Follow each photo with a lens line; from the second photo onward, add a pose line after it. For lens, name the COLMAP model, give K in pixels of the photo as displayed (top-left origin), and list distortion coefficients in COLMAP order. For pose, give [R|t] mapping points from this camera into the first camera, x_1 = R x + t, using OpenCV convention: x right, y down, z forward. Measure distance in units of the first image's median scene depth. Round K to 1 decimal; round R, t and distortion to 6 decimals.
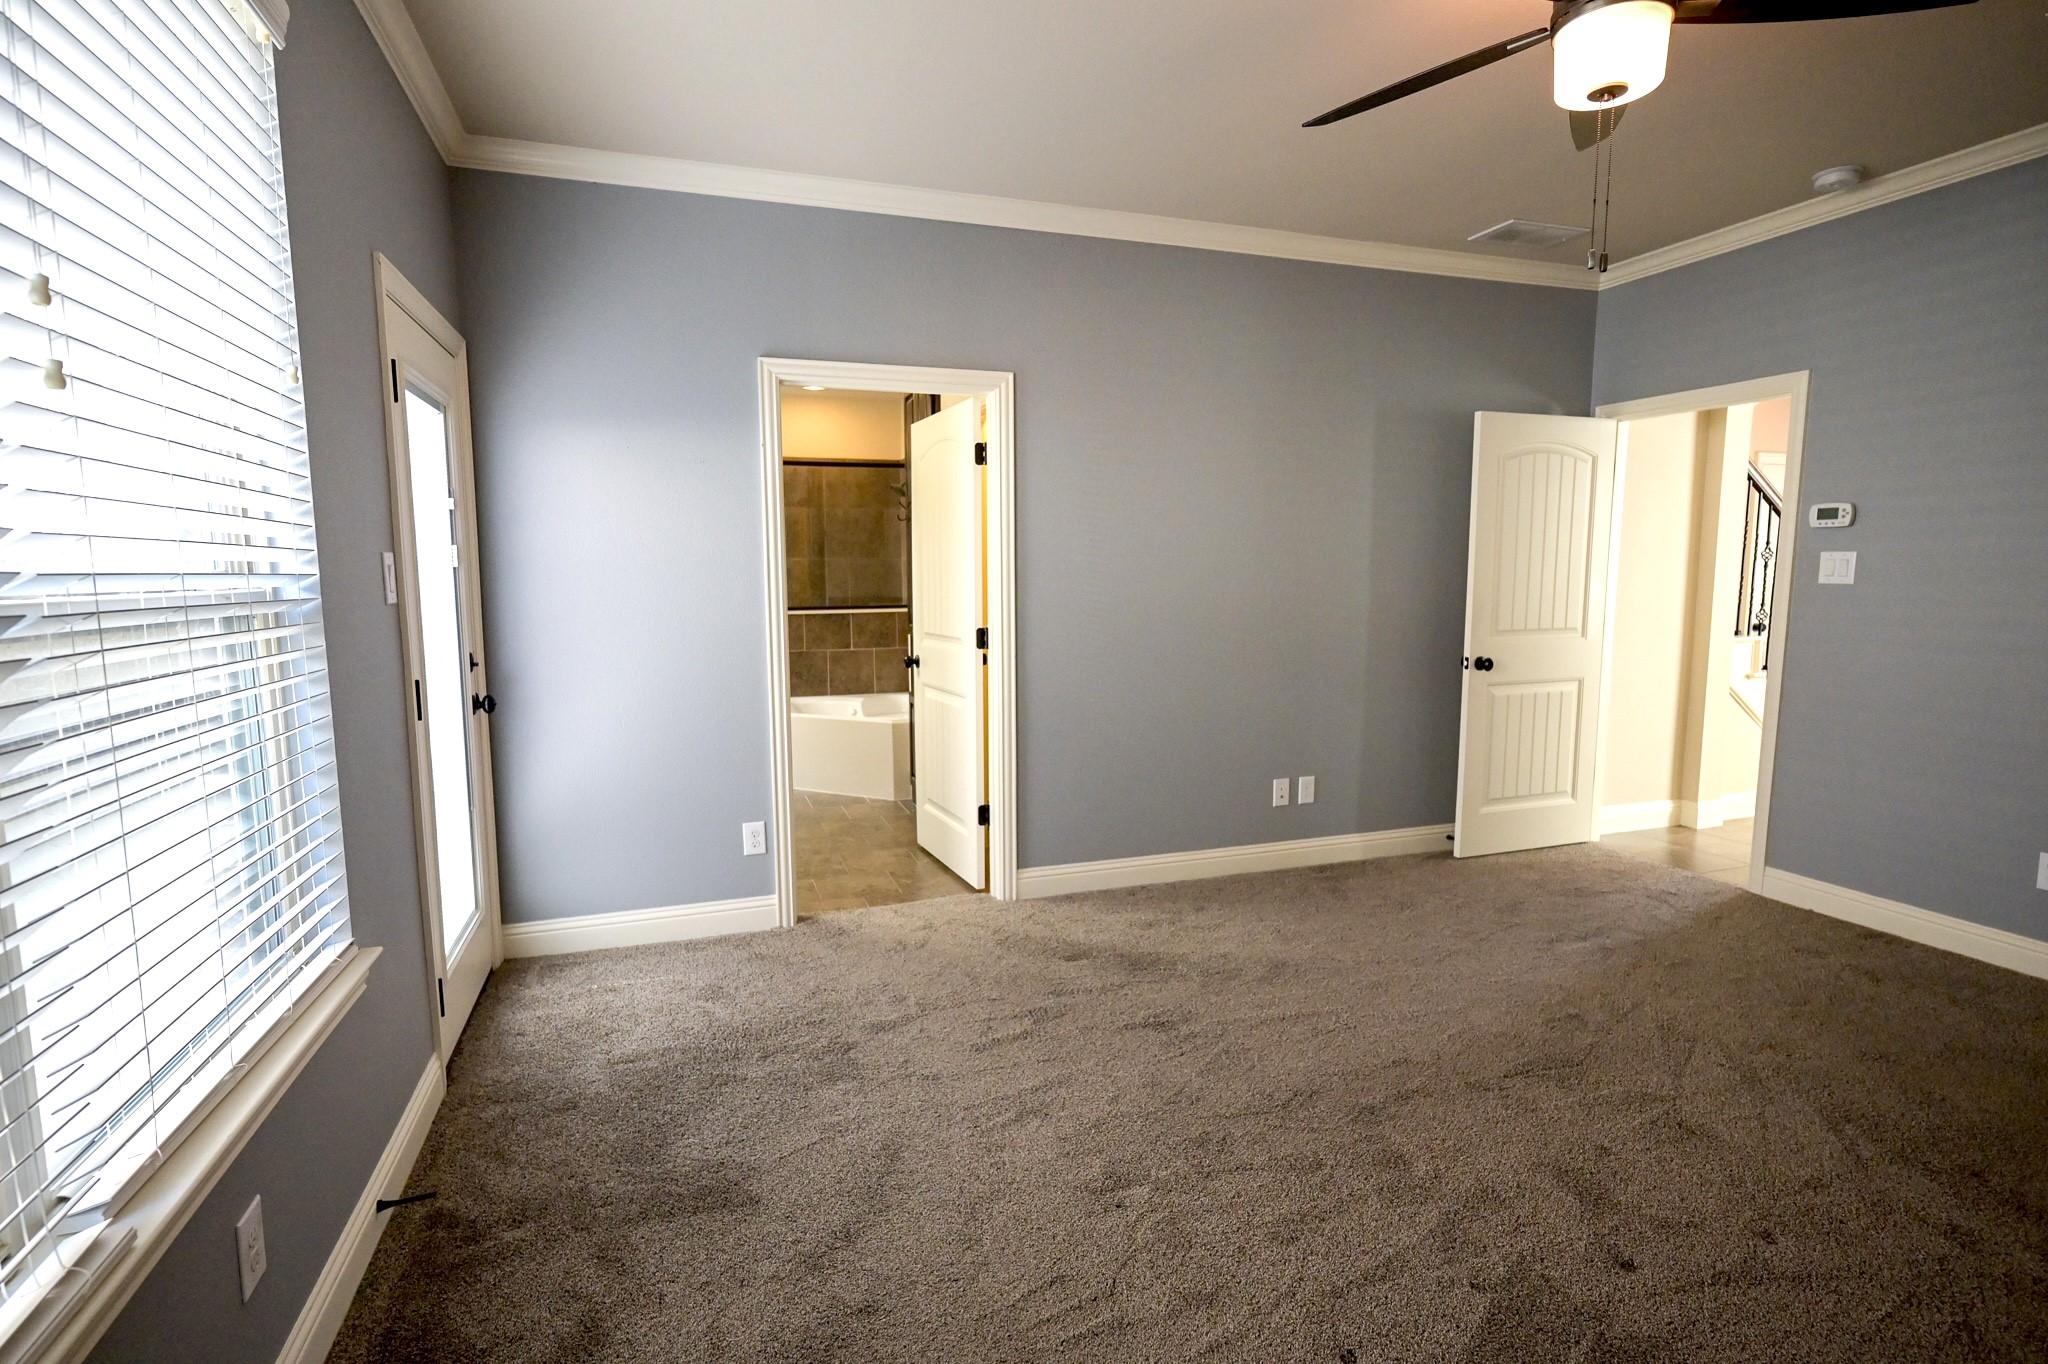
lens RADIAL K [[991.1, 0, 1027.9], [0, 991.1, 678.1], [0, 0, 1]] dist [0.001266, 0.001930]
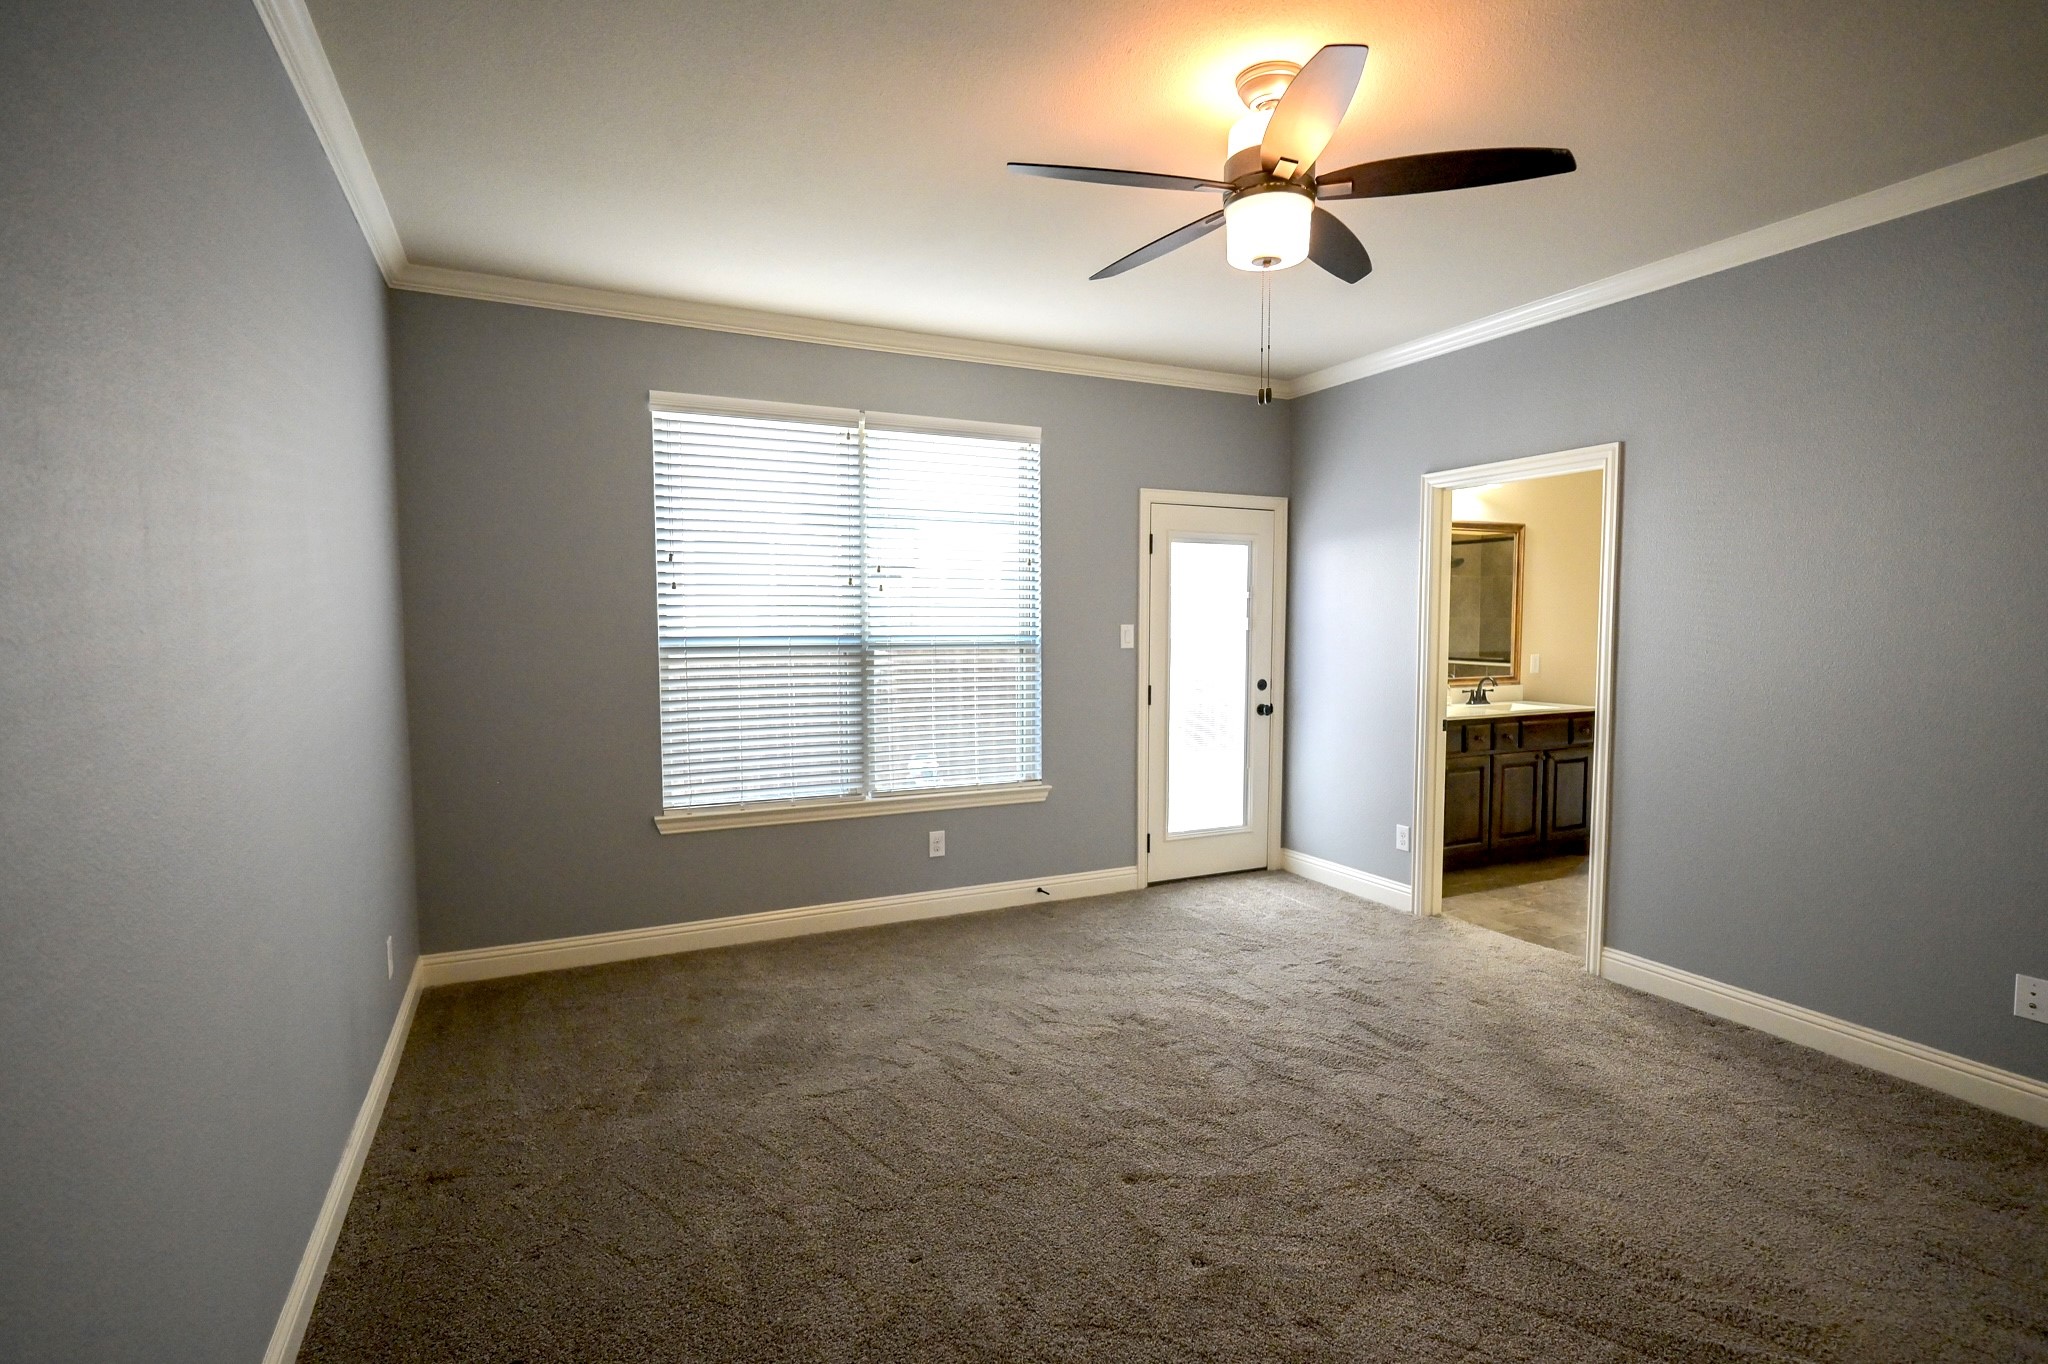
lens RADIAL K [[991.1, 0, 1037.9], [0, 991.1, 685.4], [0, 0, 1]] dist [0.001266, 0.001930]
pose [[0.131531, 0.073639, -0.988573, 0.870128], [-0.105660, 0.992598, 0.059880, -0.060997], [0.985665, 0.096576, 0.138338, 0.297585]]
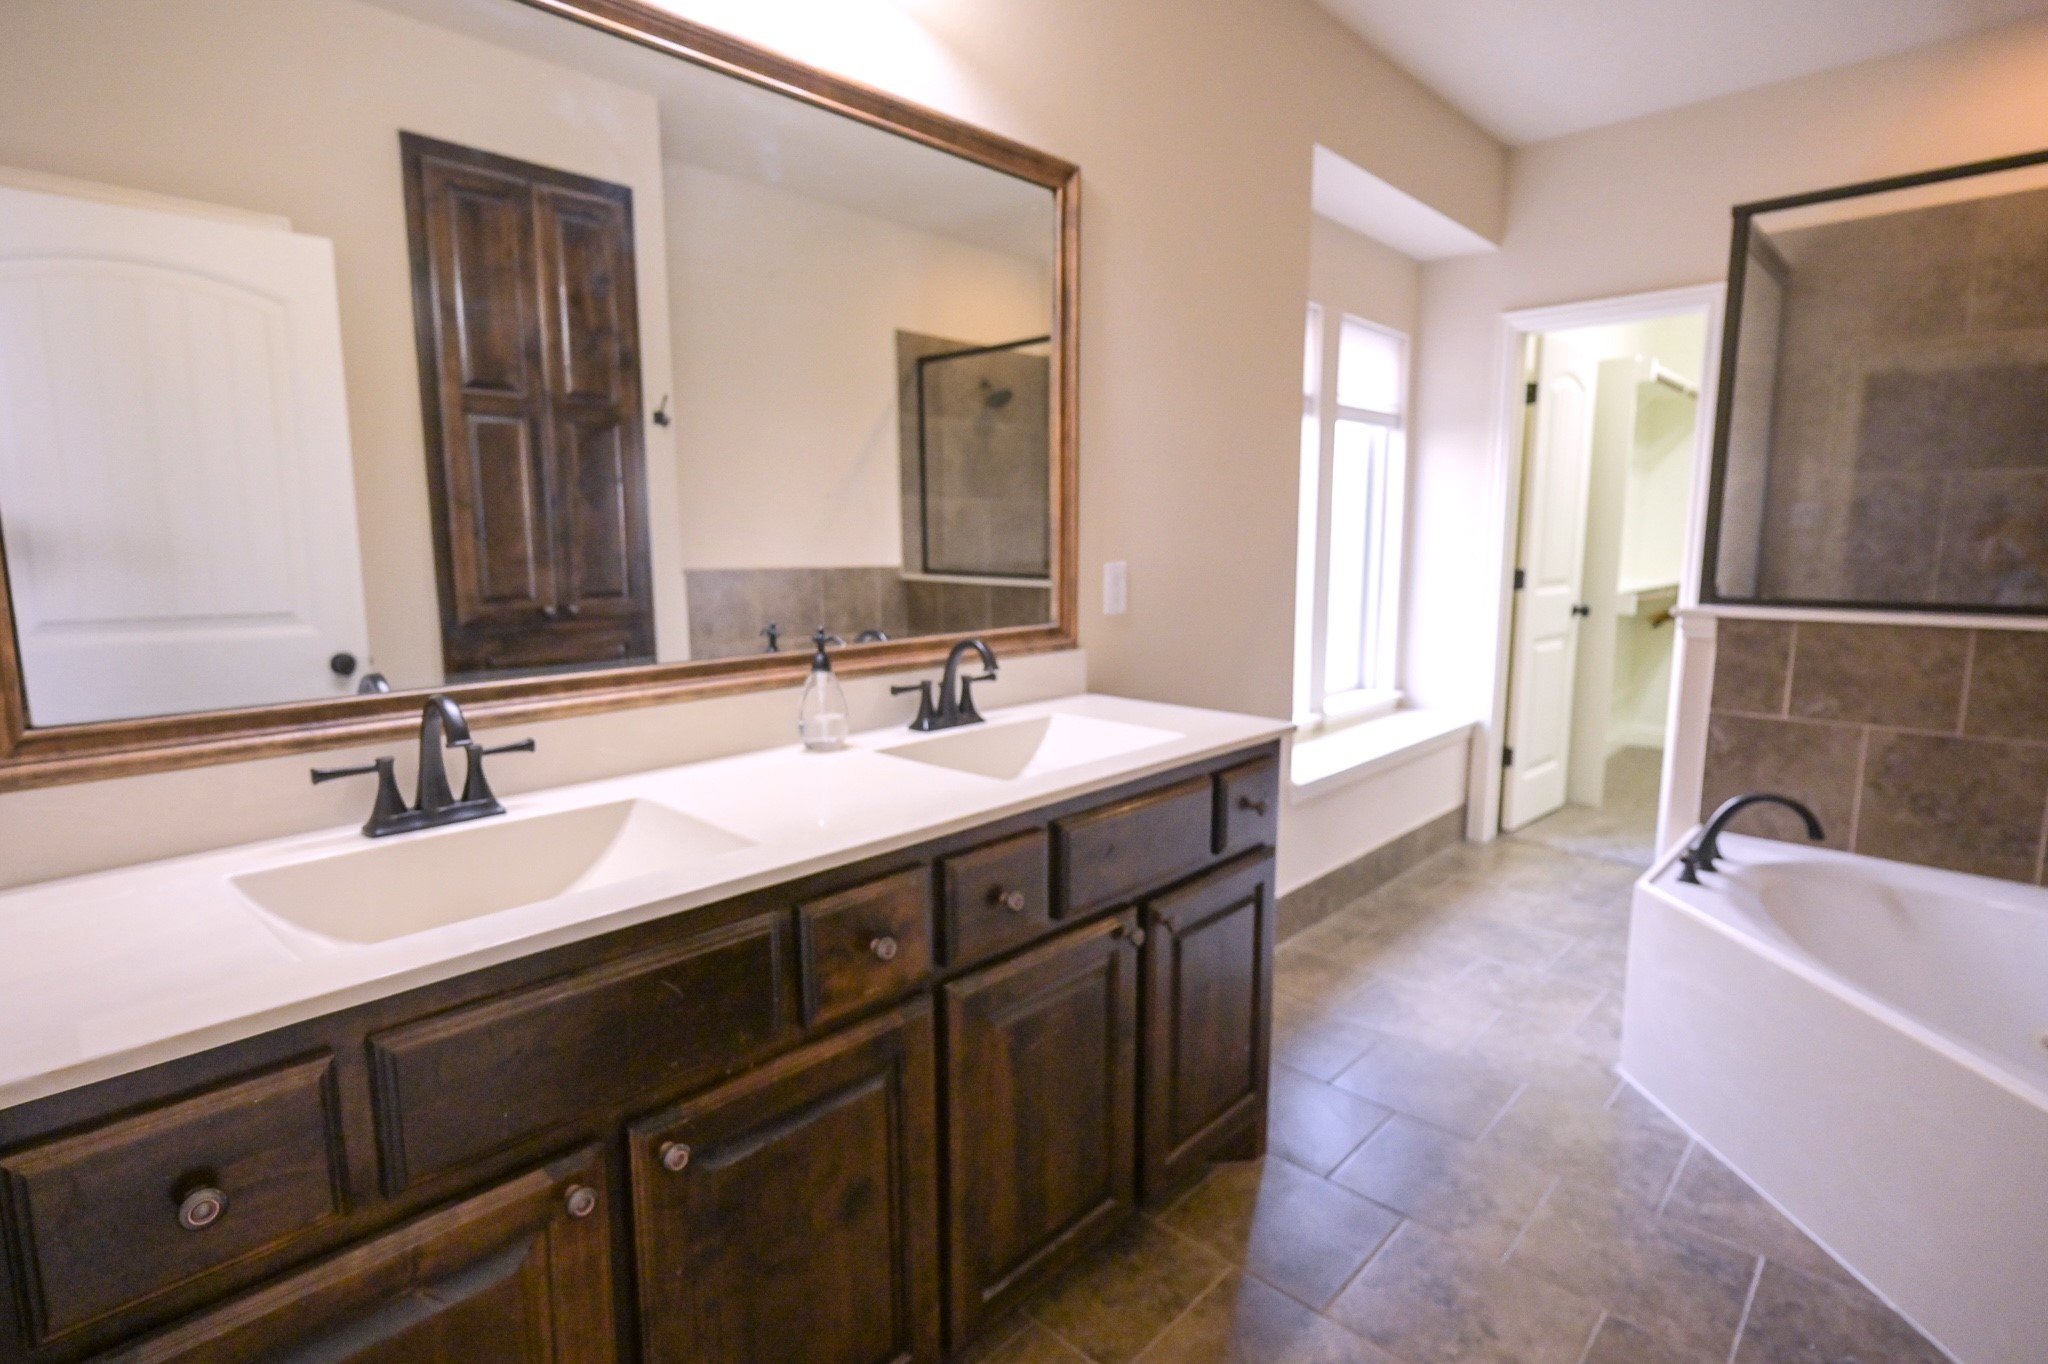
lens RADIAL K [[991.1, 0, 1002.0], [0, 991.1, 678.0], [0, 0, 1]] dist [0.001266, 0.001930]
pose [[0.450494, 0.139301, -0.881845, -0.137912], [-0.101936, 0.989318, 0.104203, -0.087419], [0.886941, 0.042949, 0.459881, 0.995097]]
